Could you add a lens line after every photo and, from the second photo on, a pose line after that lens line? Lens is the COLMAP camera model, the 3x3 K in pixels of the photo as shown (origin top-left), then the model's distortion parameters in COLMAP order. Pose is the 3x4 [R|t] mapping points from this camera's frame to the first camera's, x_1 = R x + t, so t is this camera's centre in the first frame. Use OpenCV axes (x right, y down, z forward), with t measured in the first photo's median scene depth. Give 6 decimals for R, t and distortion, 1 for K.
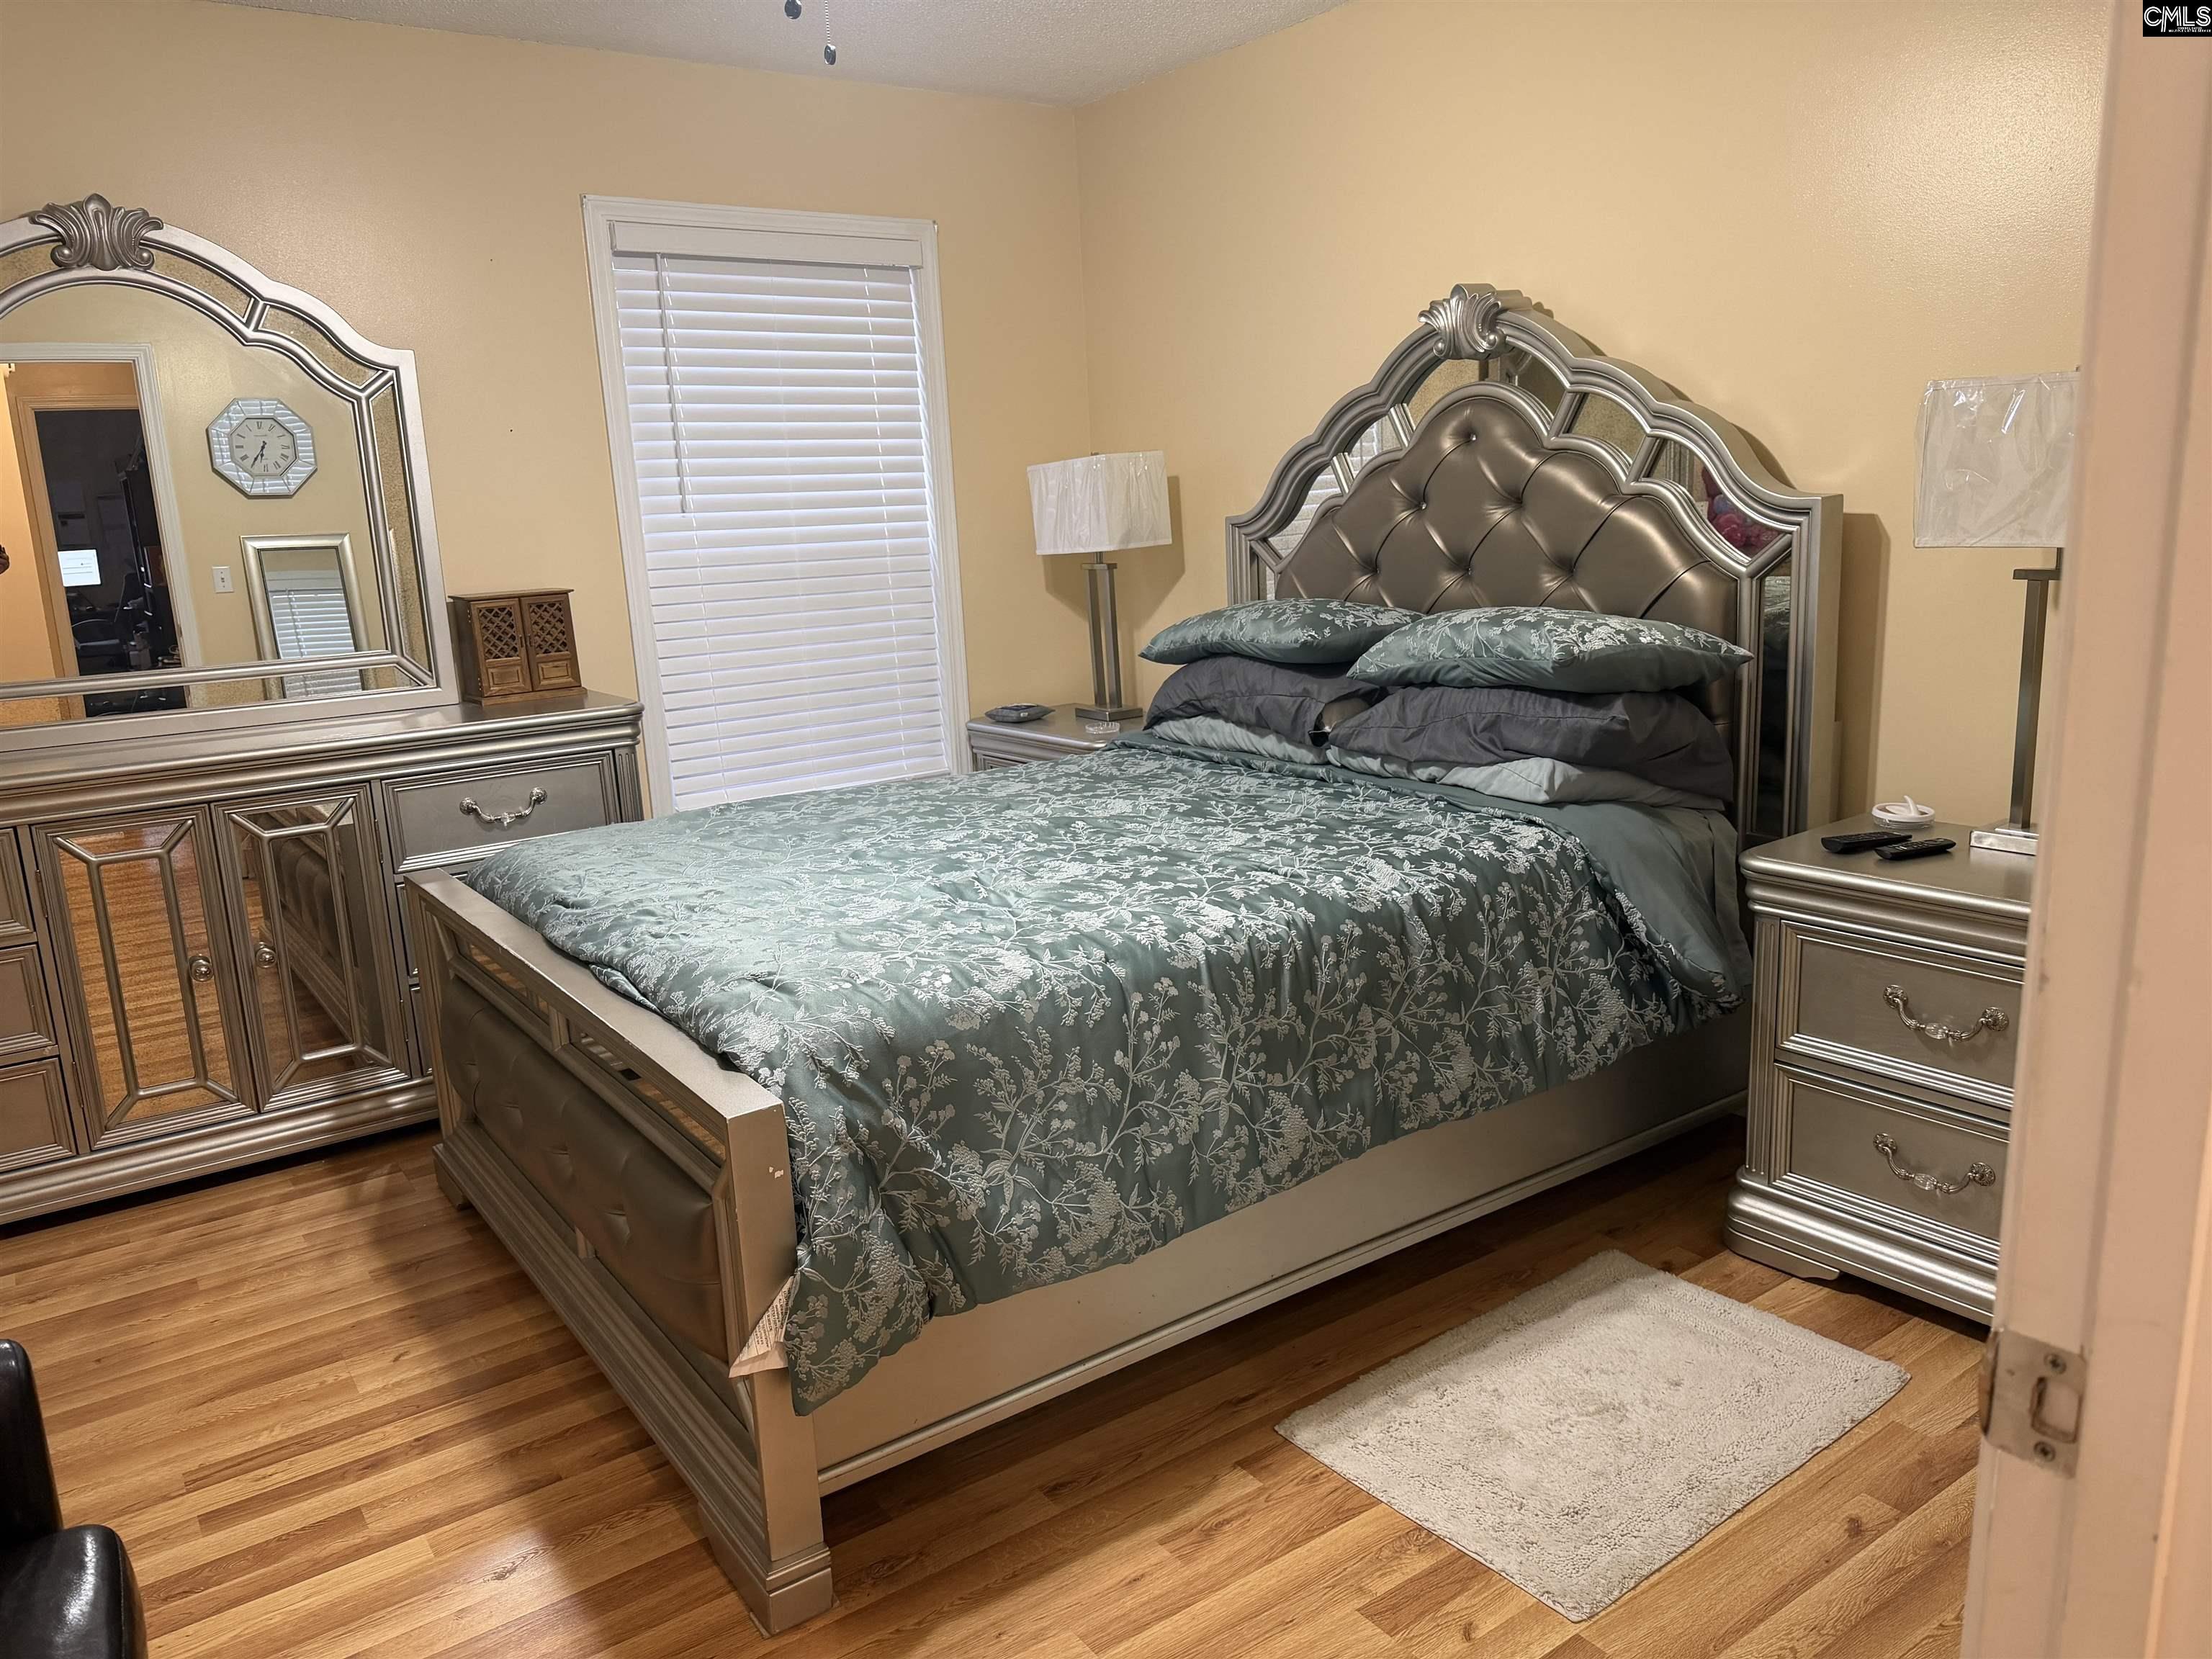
lens RADIAL K [[1575.7, 0, 1073.9], [0, 1575.7, 832.1], [0, 0, 1]] dist [0.090124, -0.173657]
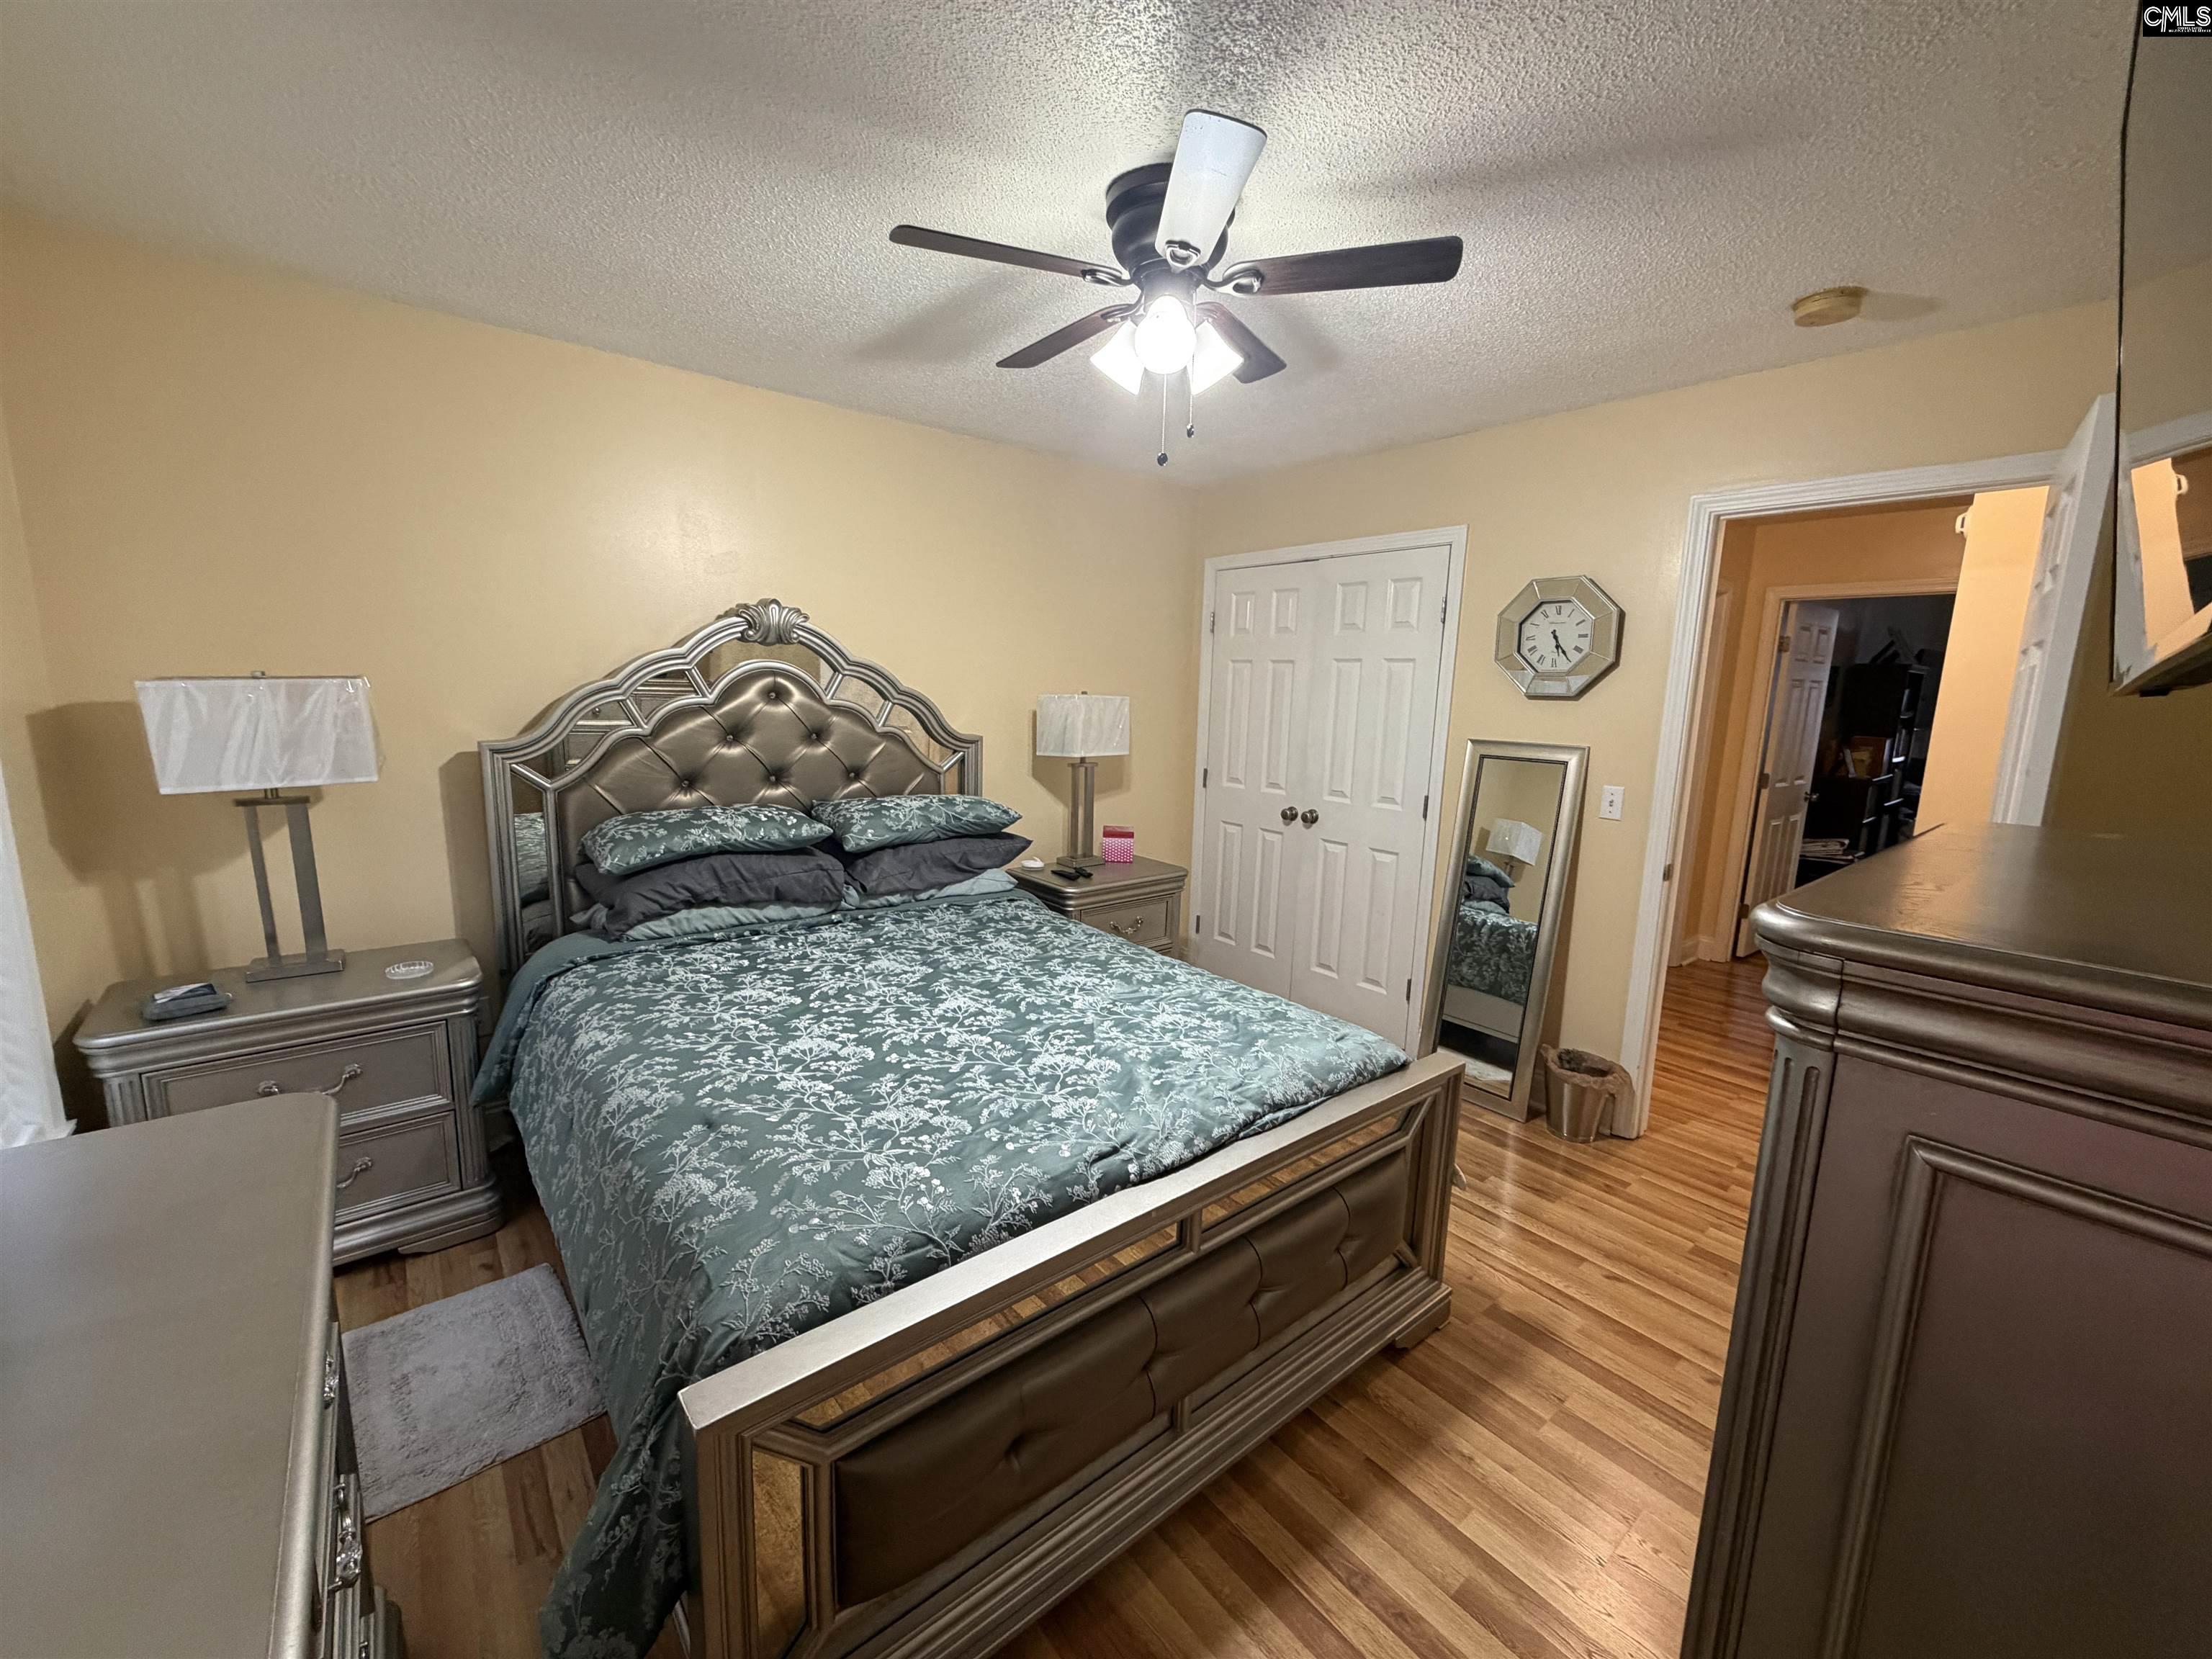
lens RADIAL K [[874.3, 0, 1099.9], [0, 874.3, 828.4], [0, 0, 1]] dist [-0.000125, -0.000579]
pose [[-0.091737, -0.116135, 0.988988, -0.721725], [0.180621, 0.974760, 0.131218, -0.196660], [-0.979265, 0.190670, -0.068445, 0.858550]]
